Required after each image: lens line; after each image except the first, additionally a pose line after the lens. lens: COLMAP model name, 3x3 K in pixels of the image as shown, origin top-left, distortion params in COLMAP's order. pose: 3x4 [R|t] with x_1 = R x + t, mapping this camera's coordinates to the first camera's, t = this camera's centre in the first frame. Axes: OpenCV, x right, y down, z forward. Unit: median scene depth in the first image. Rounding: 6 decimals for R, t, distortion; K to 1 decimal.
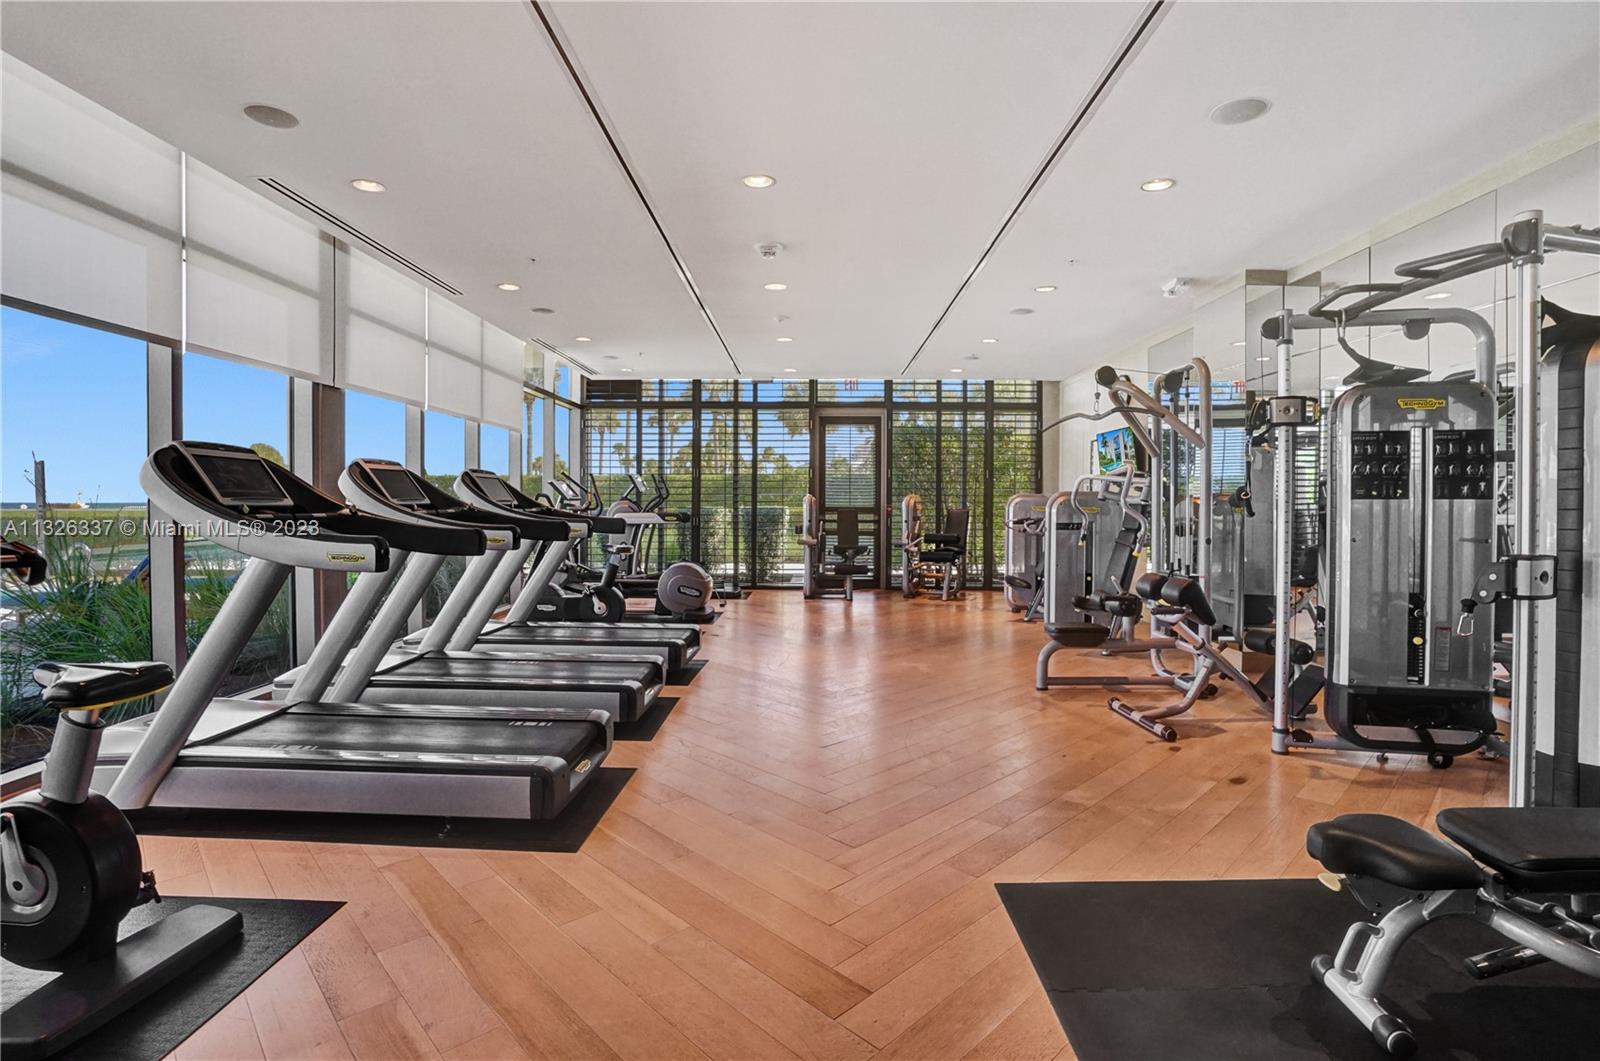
lens RADIAL K [[756.3, 0, 797.5], [0, 756.3, 513.6], [0, 0, 1]] dist [-0.028655, -0.000095]
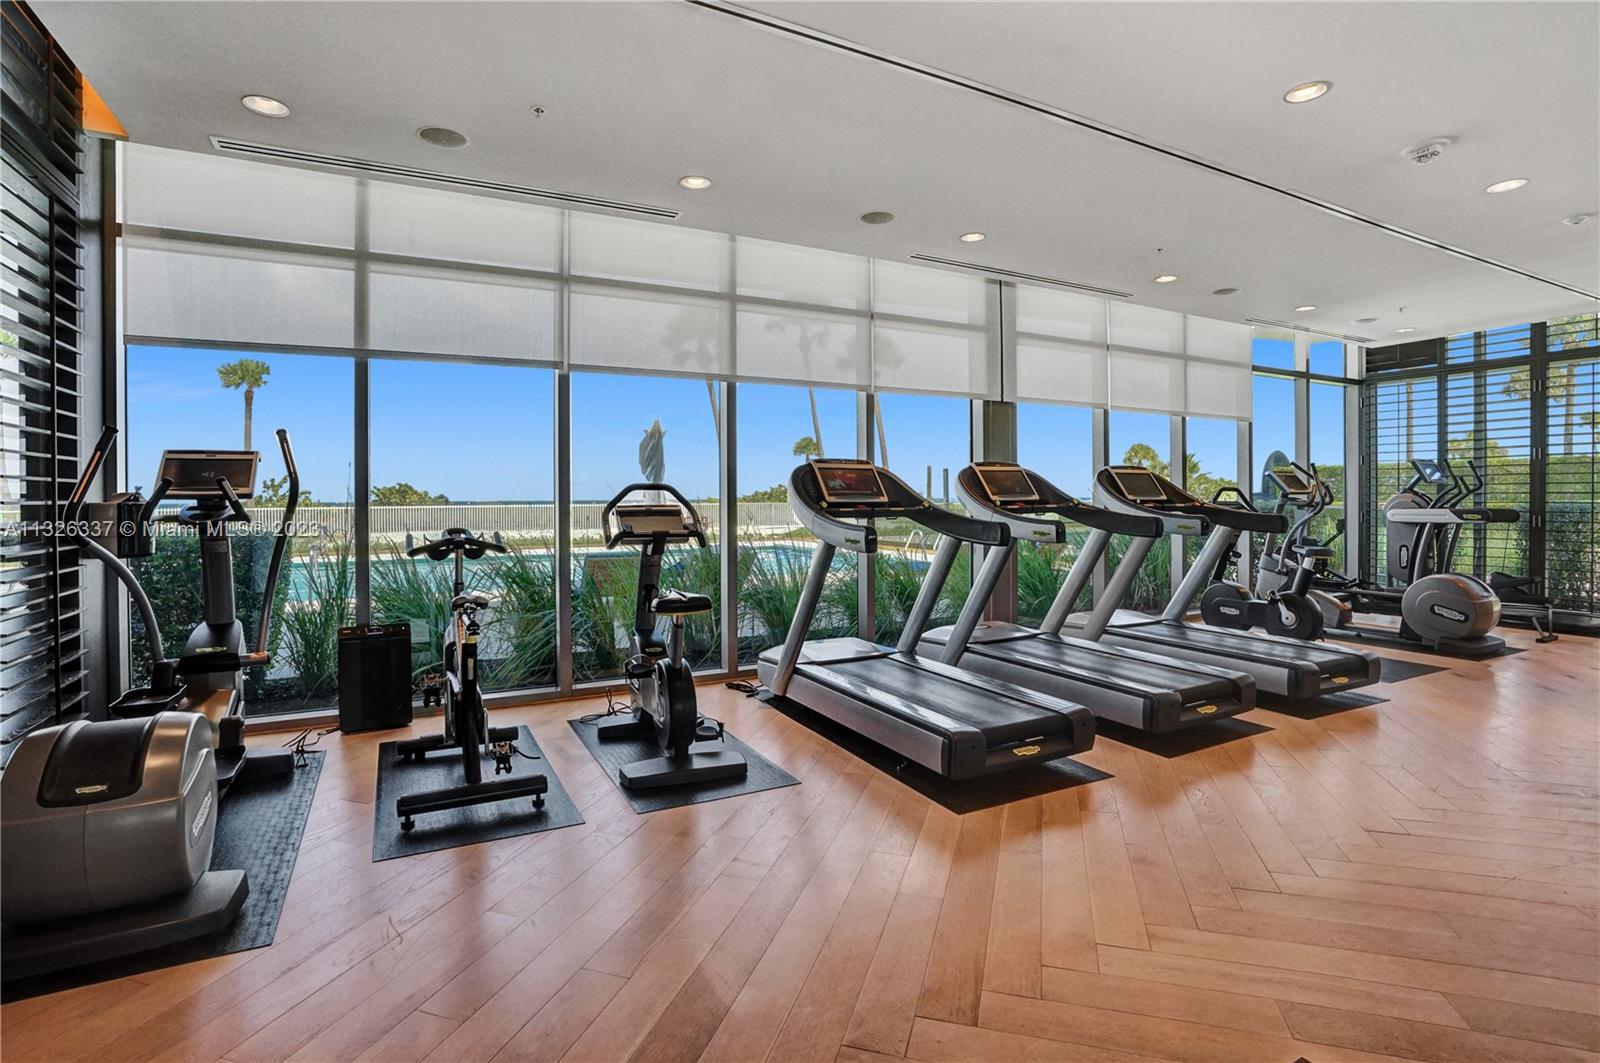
lens RADIAL K [[766.0, 0, 799.2], [0, 766.0, 505.3], [0, 0, 1]] dist [-0.093182, 0.033261]
pose [[0.482583, 0.001287, -0.875849, 0.253466], [-0.004051, 0.999992, -0.000763, -0.002060], [0.875841, 0.003917, 0.482585, 0.114914]]
